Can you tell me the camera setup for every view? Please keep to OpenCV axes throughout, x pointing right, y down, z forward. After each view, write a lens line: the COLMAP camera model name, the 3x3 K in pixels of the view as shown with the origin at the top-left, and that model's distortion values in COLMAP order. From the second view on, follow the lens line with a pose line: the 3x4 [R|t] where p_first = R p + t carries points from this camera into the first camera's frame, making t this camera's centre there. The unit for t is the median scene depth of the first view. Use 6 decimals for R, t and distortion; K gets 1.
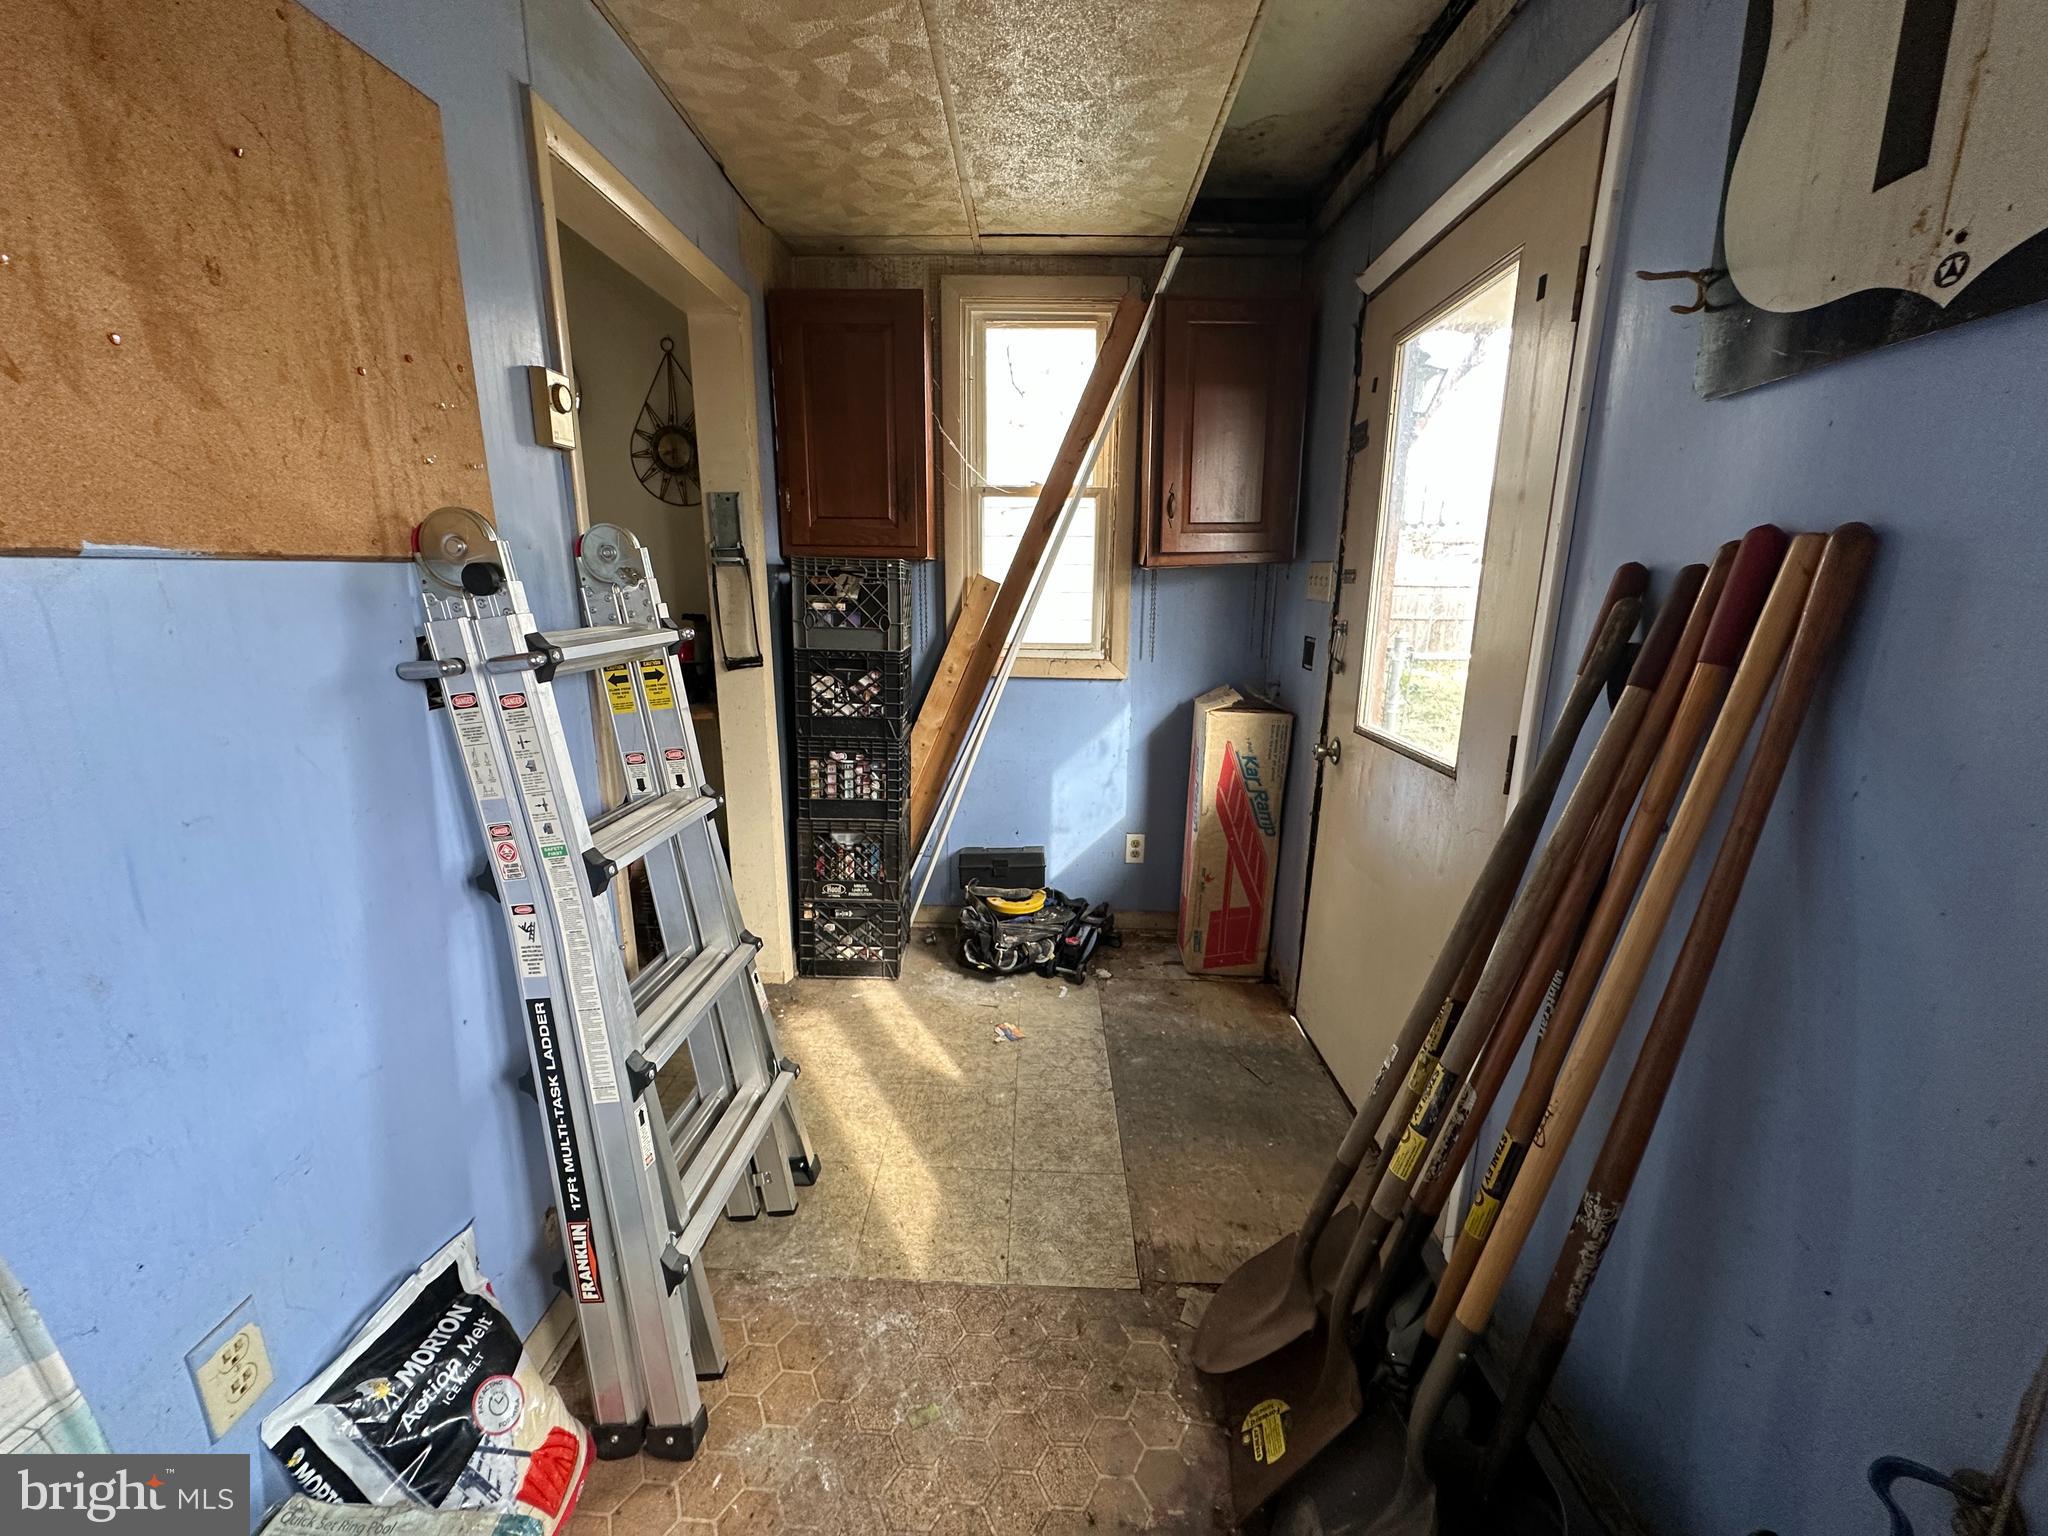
lens RADIAL K [[813.6, 0, 1024.3], [0, 813.6, 765.5], [0, 0, 1]] dist [-0.002199, -0.000009]
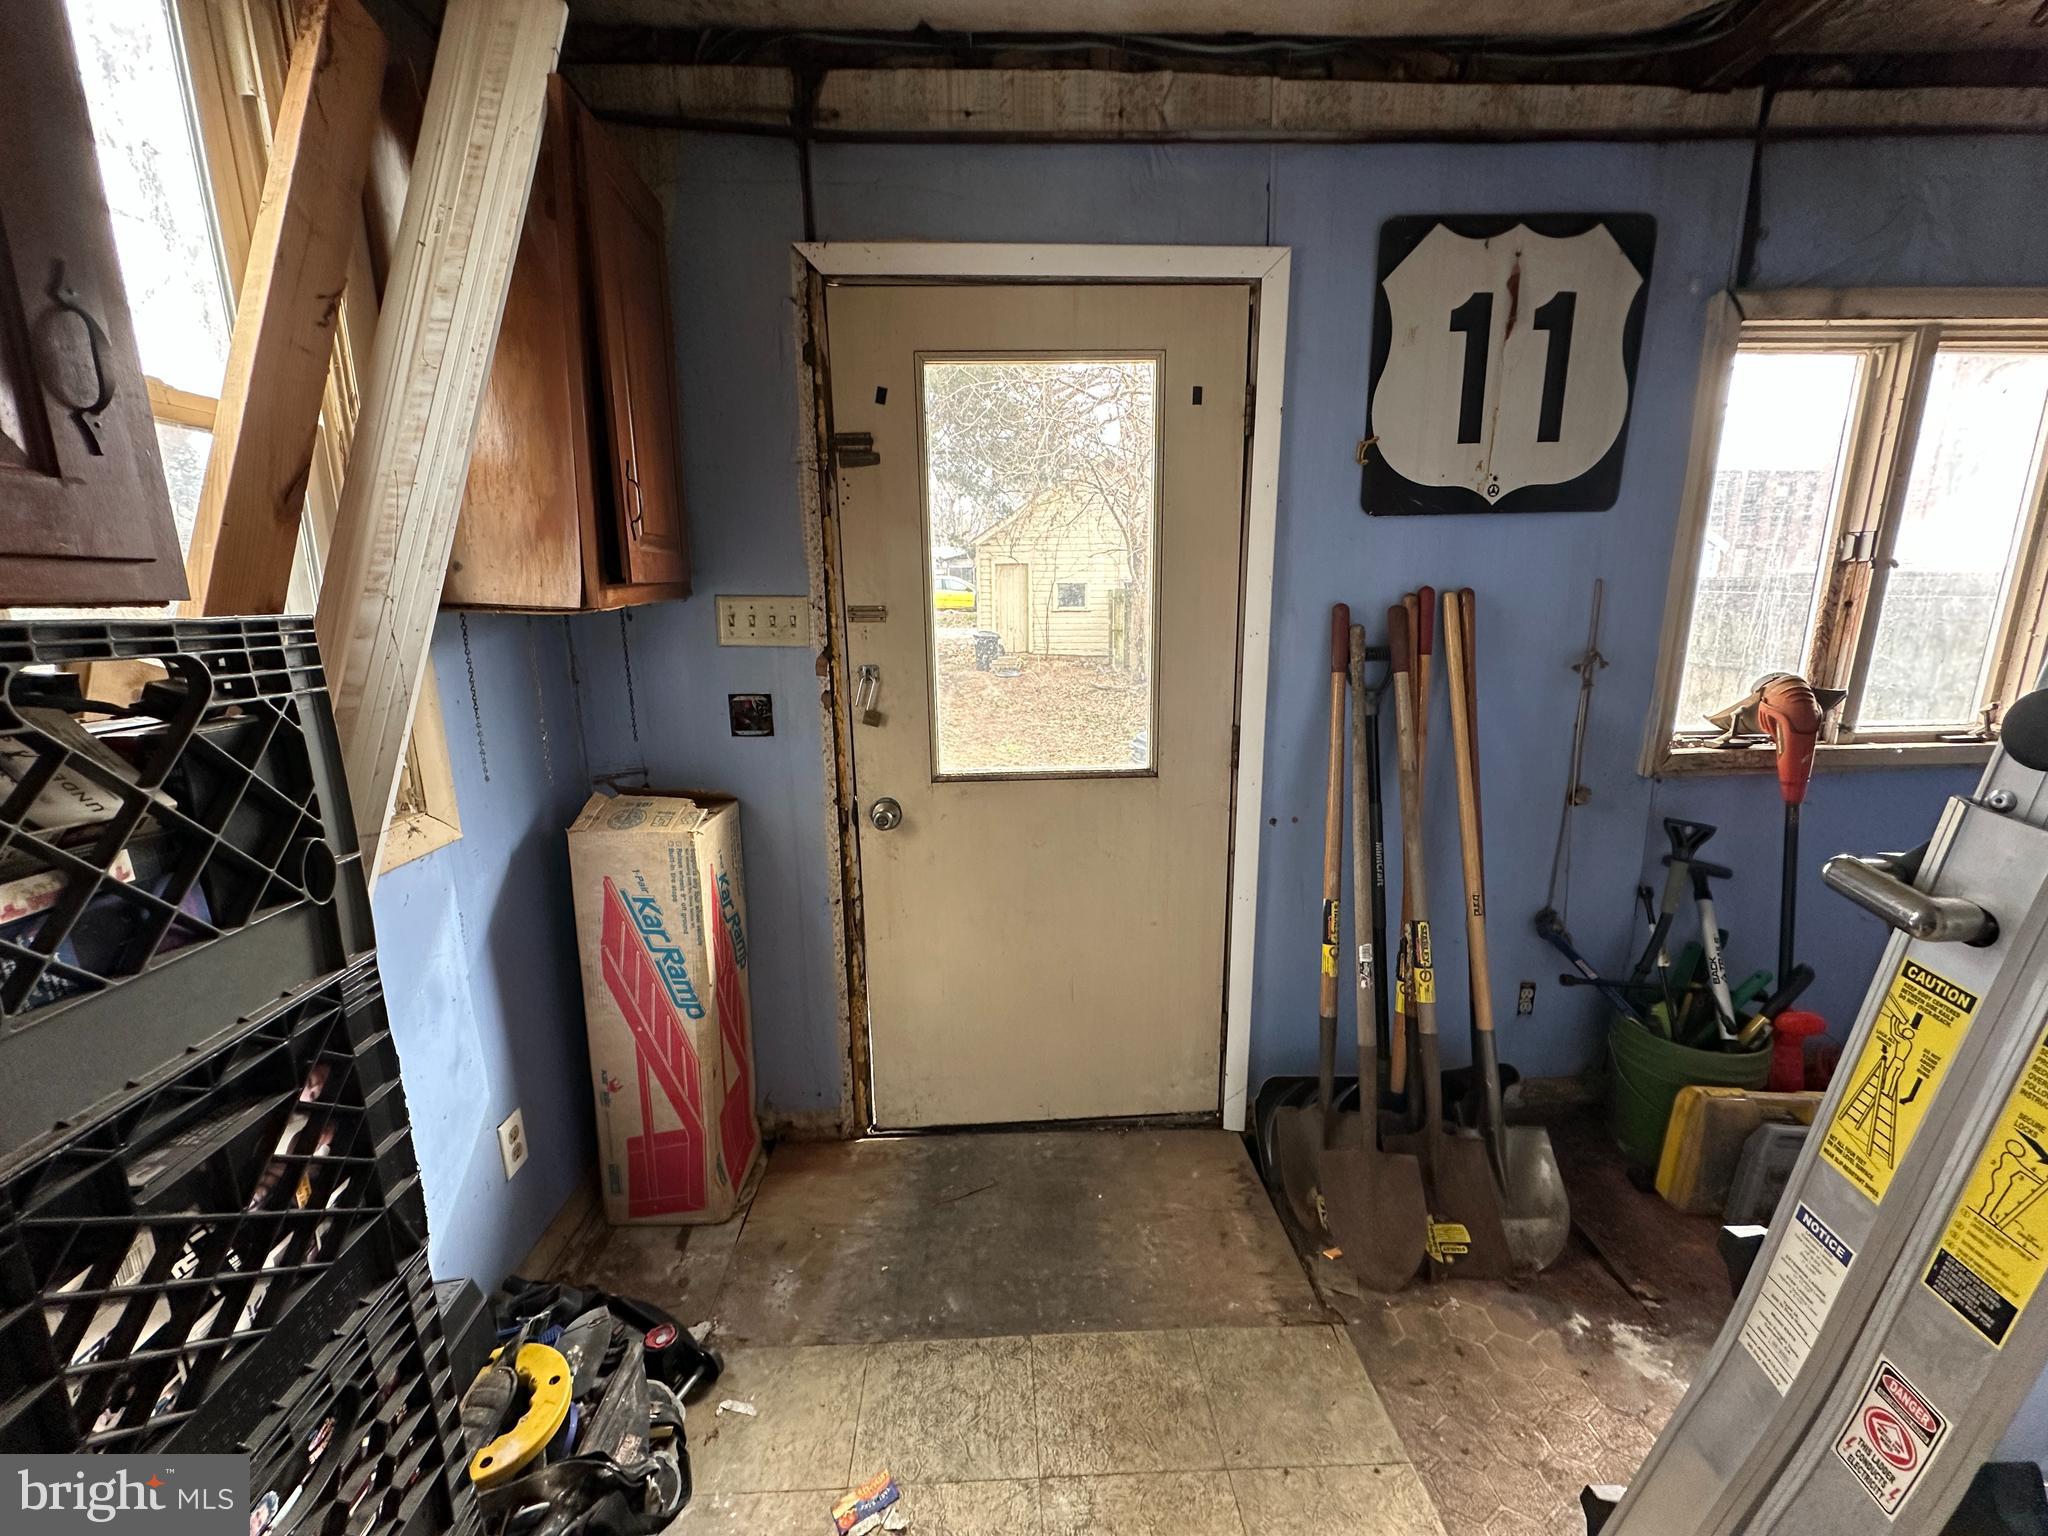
lens RADIAL K [[812.0, 0, 1024.5], [0, 812.0, 765.4], [0, 0, 1]] dist [-0.004197, 0.001193]
pose [[-0.063893, -0.220846, 0.973214, -0.421587], [0.230595, 0.945548, 0.229707, -0.214071], [-0.970950, 0.239095, -0.009488, 0.789465]]
